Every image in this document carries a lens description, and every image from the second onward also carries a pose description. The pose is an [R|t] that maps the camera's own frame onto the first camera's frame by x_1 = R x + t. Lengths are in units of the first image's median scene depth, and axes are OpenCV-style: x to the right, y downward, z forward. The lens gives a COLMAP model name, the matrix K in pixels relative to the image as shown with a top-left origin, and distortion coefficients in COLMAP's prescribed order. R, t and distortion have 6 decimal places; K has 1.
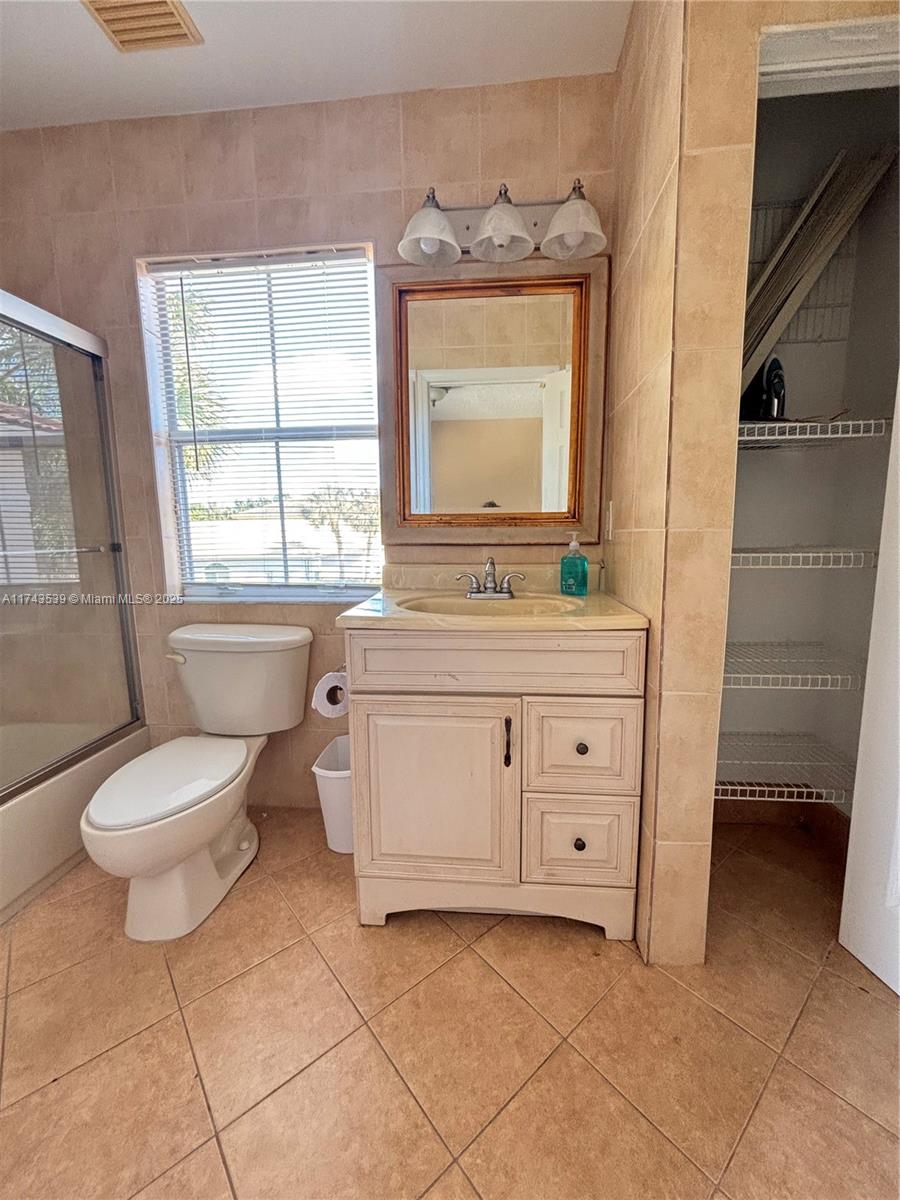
lens RADIAL K [[489.3, 0, 450.0], [0, 489.3, 600.0], [0, 0, 1]] dist [0.010693, 0.000035]
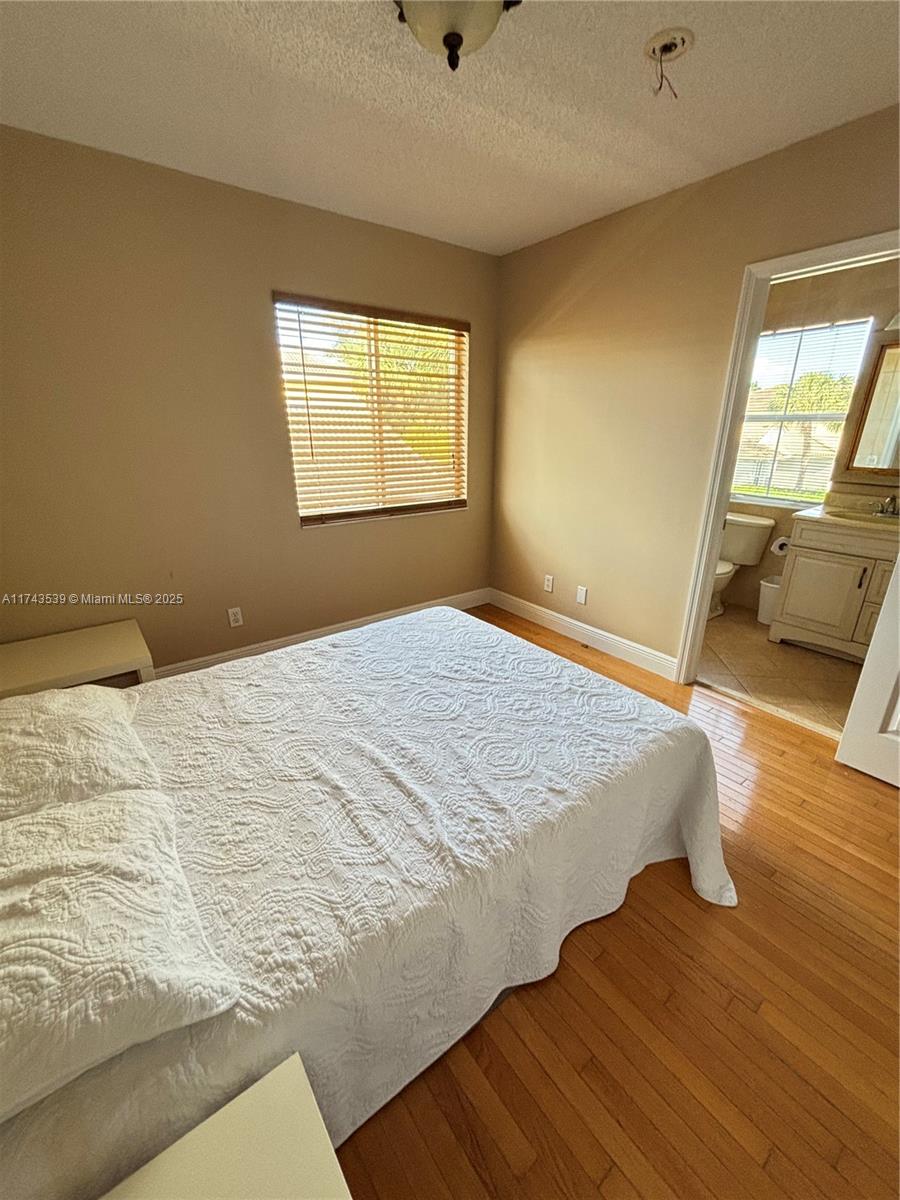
lens RADIAL K [[489.3, 0, 450.0], [0, 489.3, 600.0], [0, 0, 1]] dist [0.010693, 0.000035]
pose [[0.674360, 0.260600, -0.690888, 0.340315], [-0.102902, 0.959689, 0.261550, -0.018410], [0.731197, -0.105286, 0.673992, -1.570763]]
